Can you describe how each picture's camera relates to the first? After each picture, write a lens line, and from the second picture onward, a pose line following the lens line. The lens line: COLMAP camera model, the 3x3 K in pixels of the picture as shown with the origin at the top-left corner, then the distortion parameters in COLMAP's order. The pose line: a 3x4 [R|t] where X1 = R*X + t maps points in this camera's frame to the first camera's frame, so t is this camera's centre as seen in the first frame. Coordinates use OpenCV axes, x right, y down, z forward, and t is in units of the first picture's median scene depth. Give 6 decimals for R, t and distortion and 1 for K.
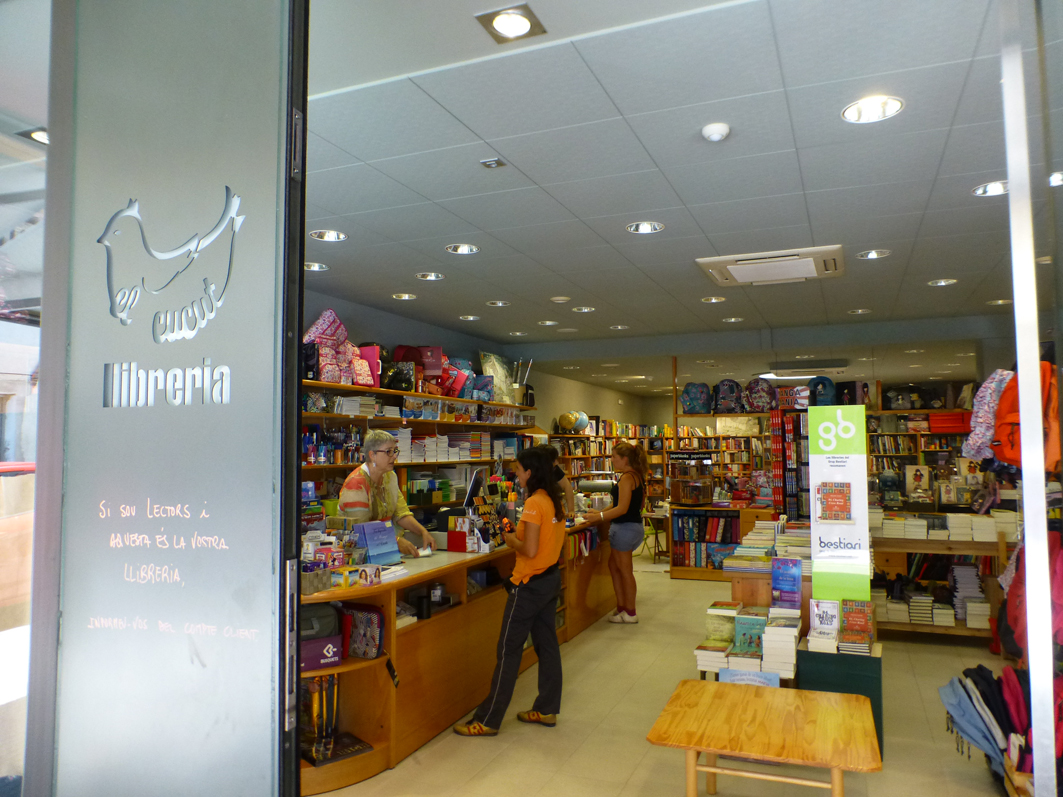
lens RADIAL K [[745.2, 0, 531.5], [0, 745.2, 398.5], [0, 0, 1]] dist [-0.060910, 0.028343]
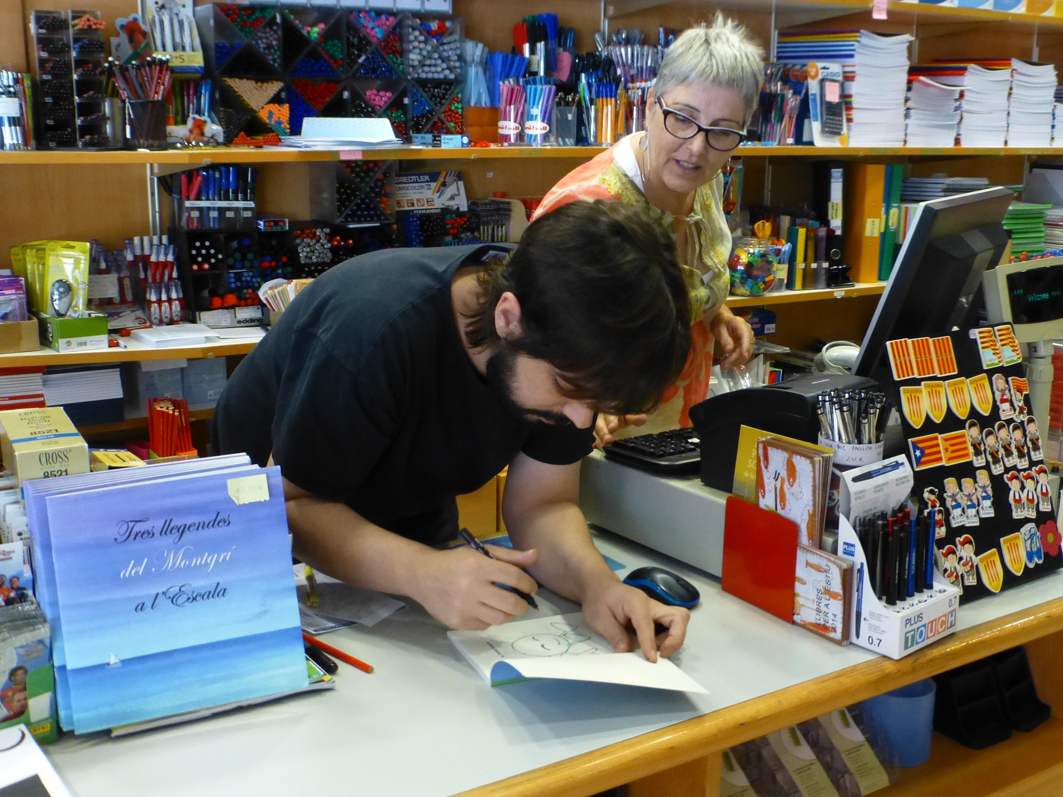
lens RADIAL K [[1287.7, 0, 549.3], [0, 1287.7, 397.6], [0, 0, 1]] dist [0.013227, -0.200837]
pose [[0.833201, 0.135973, -0.535992, 0.030924], [0.020183, 0.961172, 0.275210, 0.050454], [0.552602, -0.240123, 0.798105, 0.656234]]
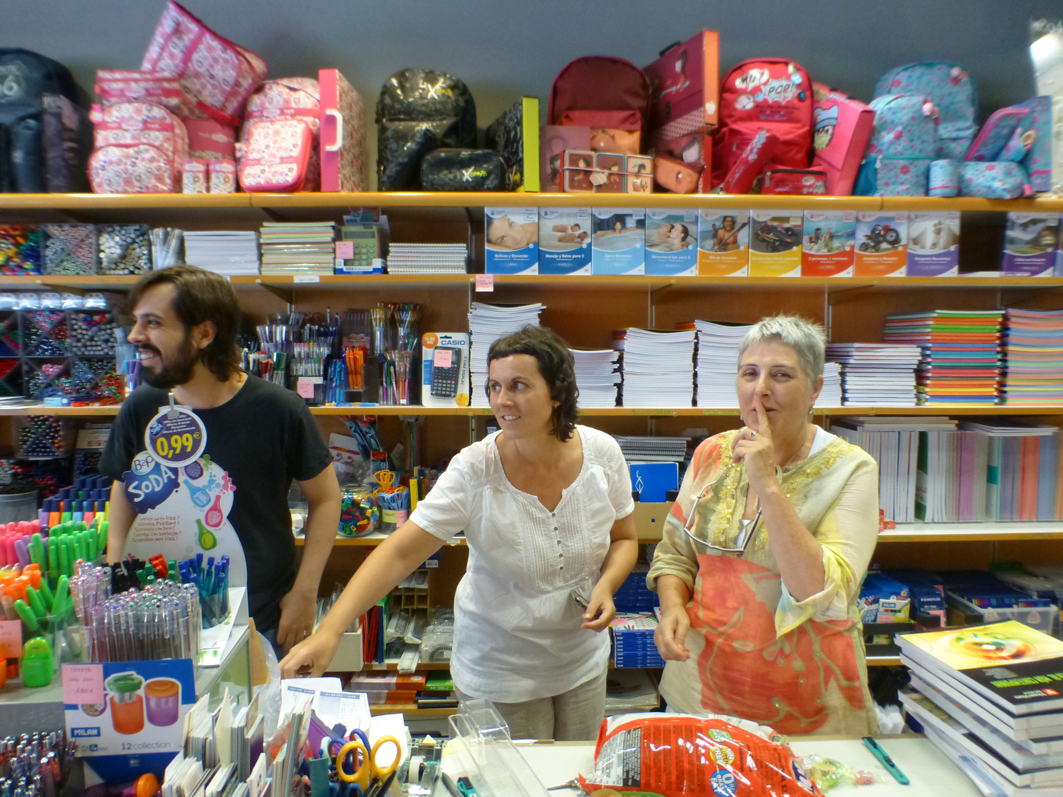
lens RADIAL K [[758.9, 0, 531.5], [0, 758.9, 398.5], [0, 0, 1]] dist [-0.019303, 0.000948]
pose [[0.410752, 0.062472, -0.909604, 0.213360], [0.059206, 0.993716, 0.094985, 0.071565], [0.909823, -0.092870, 0.404472, 1.243389]]
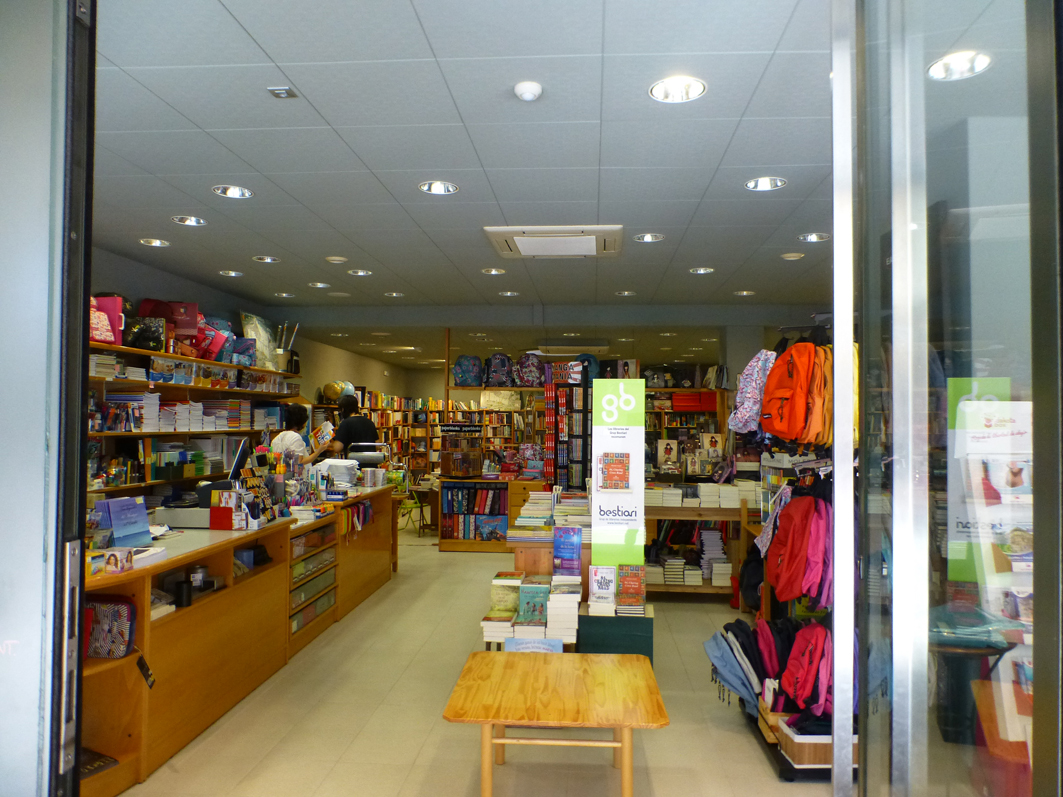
lens RADIAL K [[749.9, 0, 531.5], [0, 749.9, 398.5], [0, 0, 1]] dist [-0.058958, 0.071943]
pose [[0.949068, 0.021620, 0.314327, -0.027764], [-0.032595, 0.999027, 0.029703, 0.008249], [-0.313379, -0.038435, 0.948850, 0.033687]]
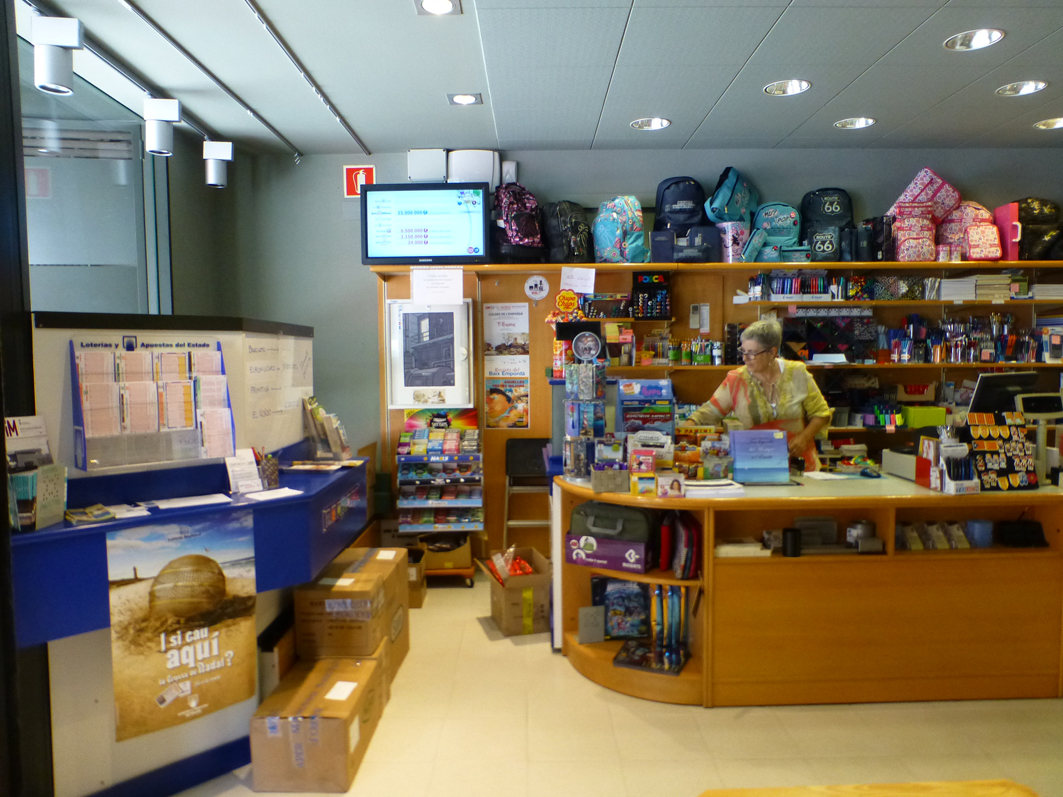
lens RADIAL K [[745.2, 0, 531.5], [0, 745.2, 398.5], [0, 0, 1]] dist [-0.060910, 0.028343]
pose [[0.382309, 0.057958, -0.922215, 0.376258], [0.069669, 0.993382, 0.091312, 0.029414], [0.921404, -0.099160, 0.375741, 0.369604]]
